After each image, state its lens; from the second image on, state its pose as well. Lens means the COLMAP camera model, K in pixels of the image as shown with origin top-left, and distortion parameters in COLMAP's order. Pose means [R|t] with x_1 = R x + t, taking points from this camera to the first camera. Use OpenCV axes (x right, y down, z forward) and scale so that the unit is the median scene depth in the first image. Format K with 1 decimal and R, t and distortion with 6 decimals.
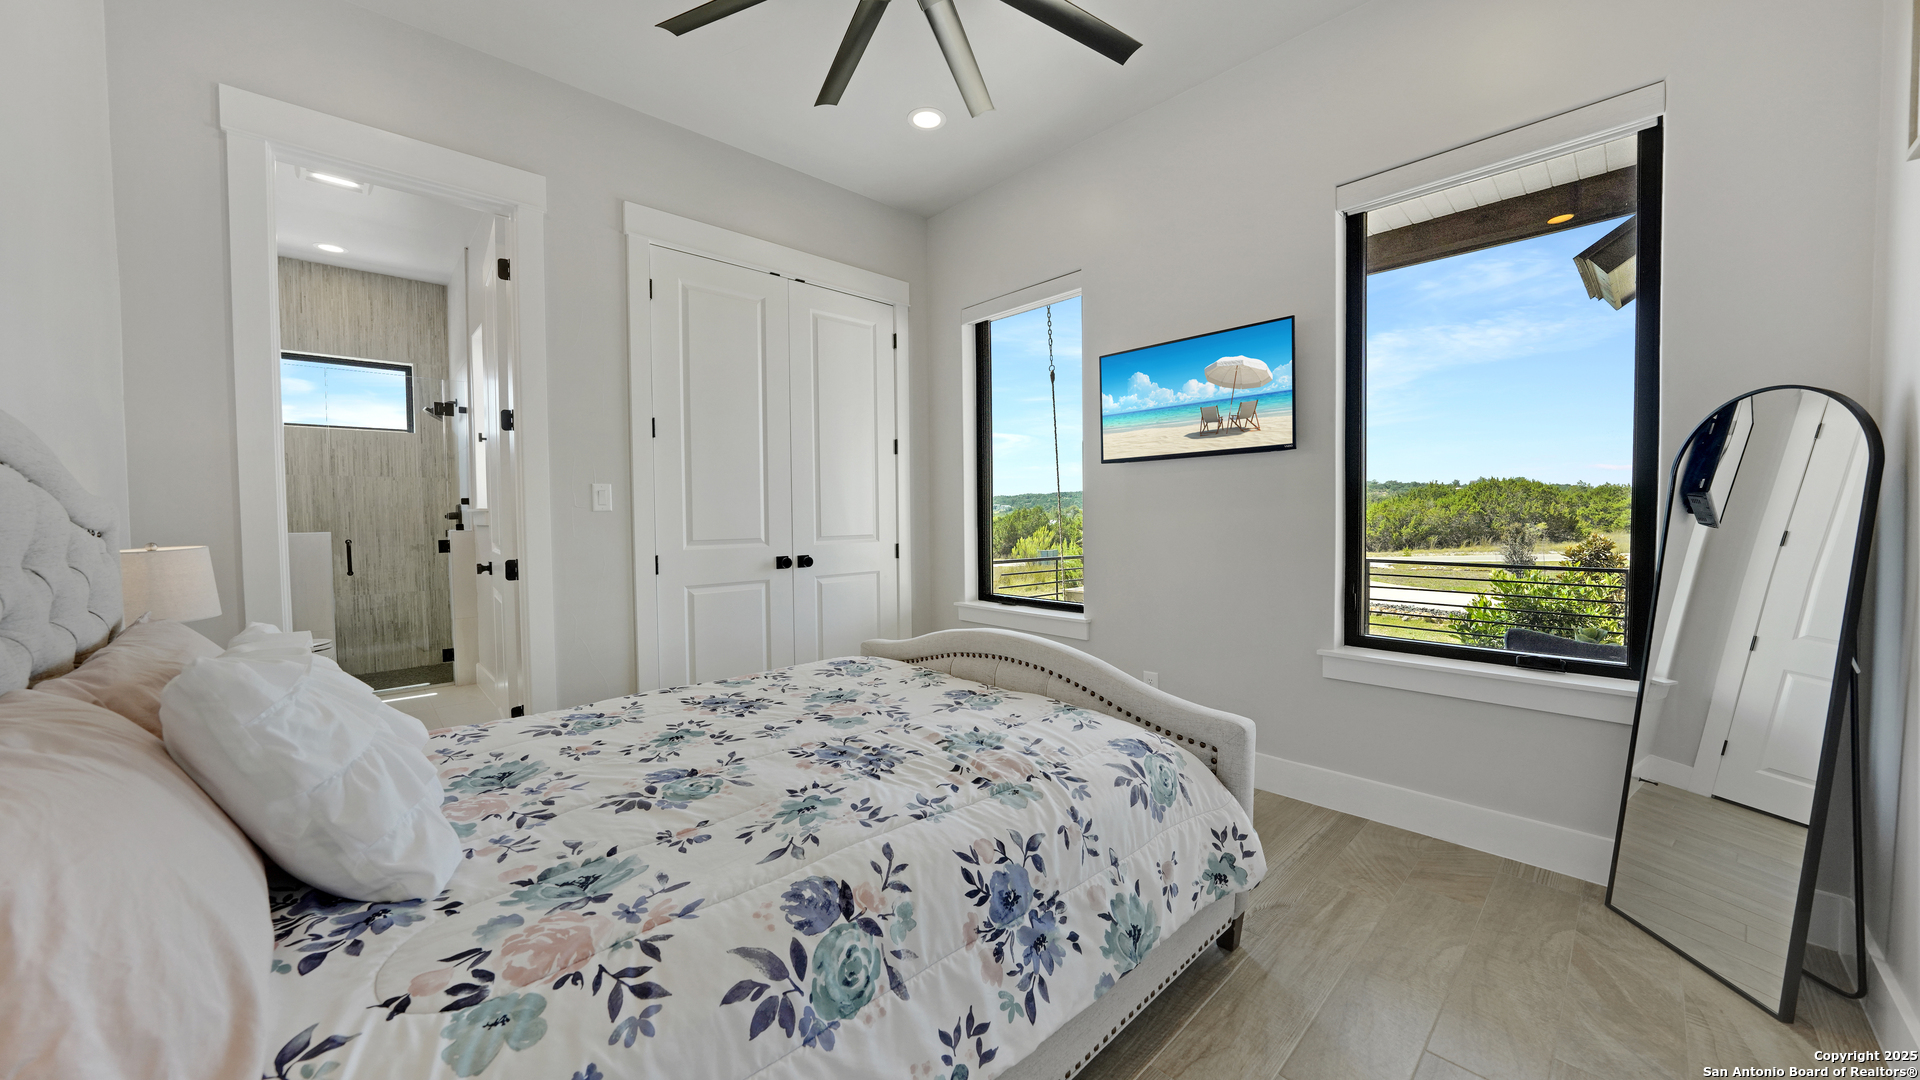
lens RADIAL K [[658.2, 0, 967.6], [0, 658.2, 531.0], [0, 0, 1]] dist [-0.027118, 0.000441]
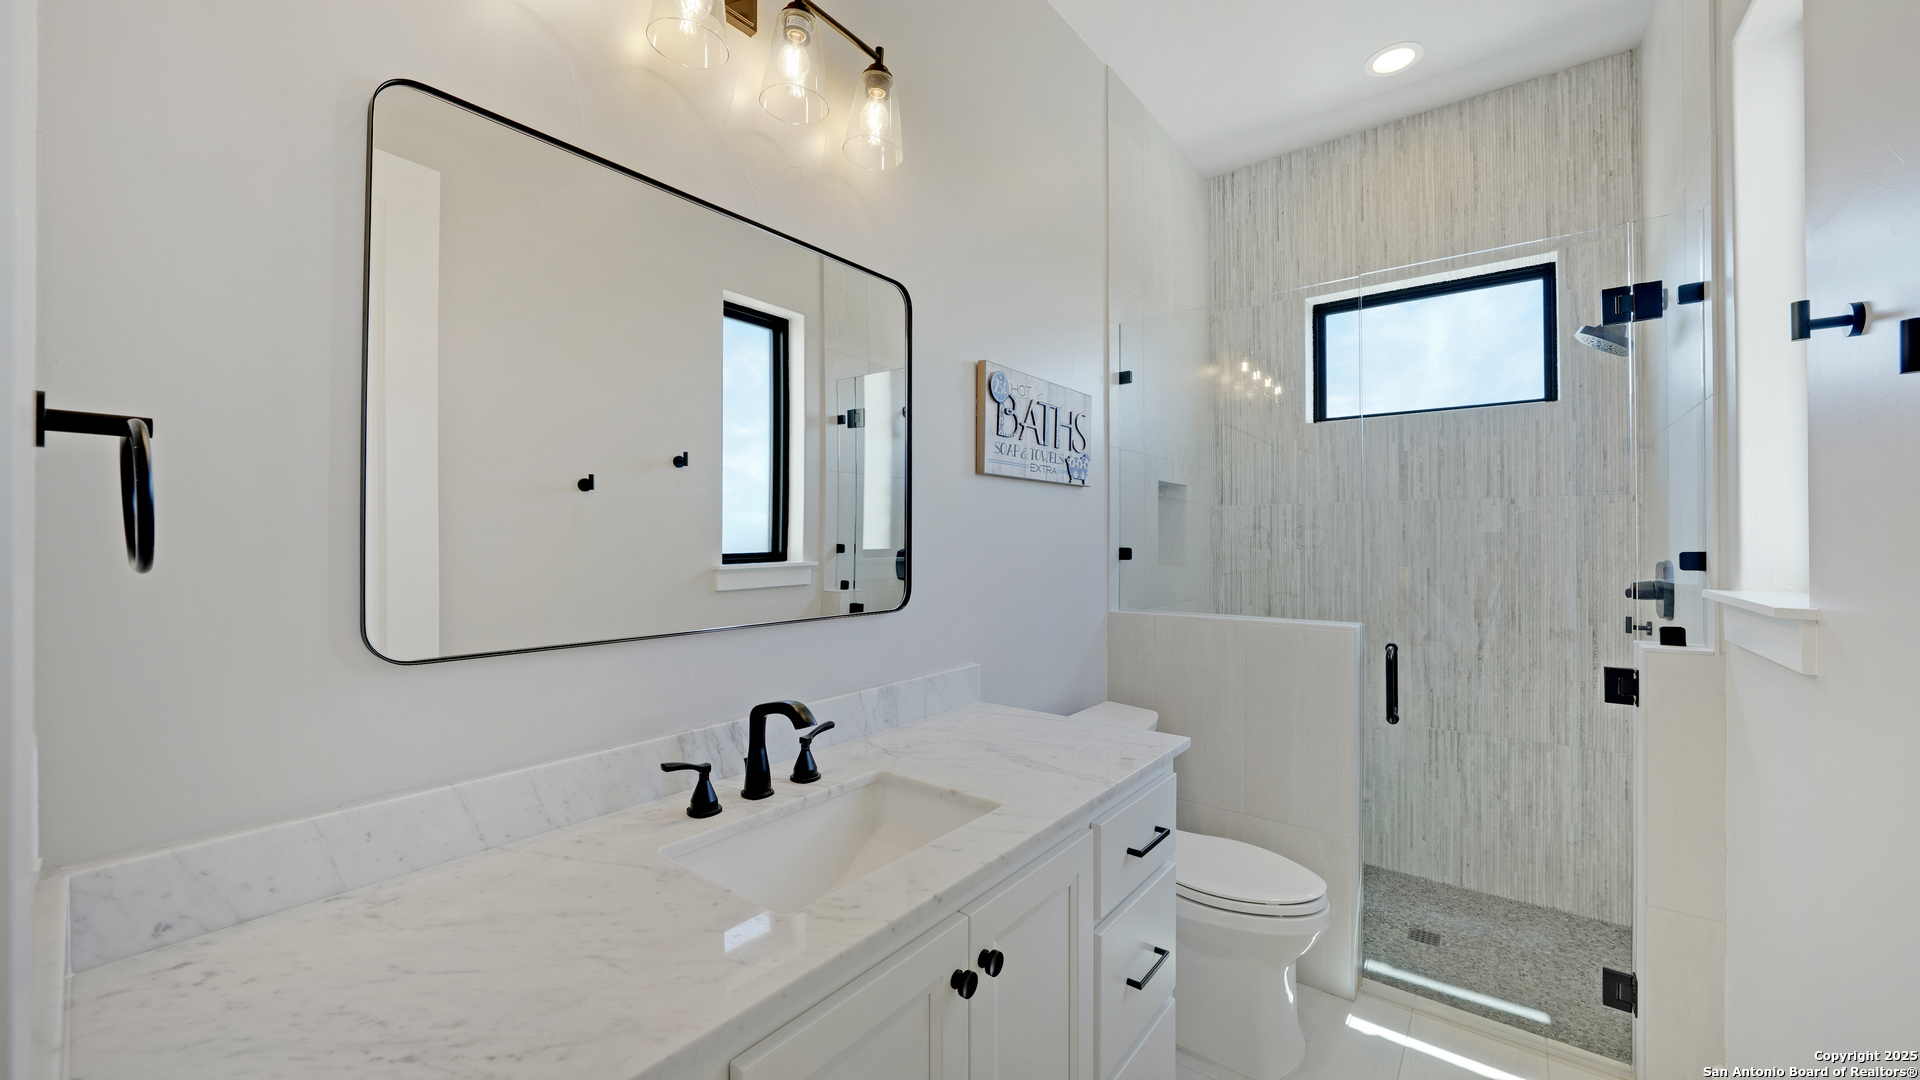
lens RADIAL K [[728.0, 0, 959.2], [0, 728.0, 530.0], [0, 0, 1]] dist [-0.003254, -0.000289]
pose [[0.153566, 0.002425, -0.988135, -0.427821], [-0.036586, 0.999325, -0.003233, -0.043865], [0.987461, 0.036649, 0.153552, 0.522568]]
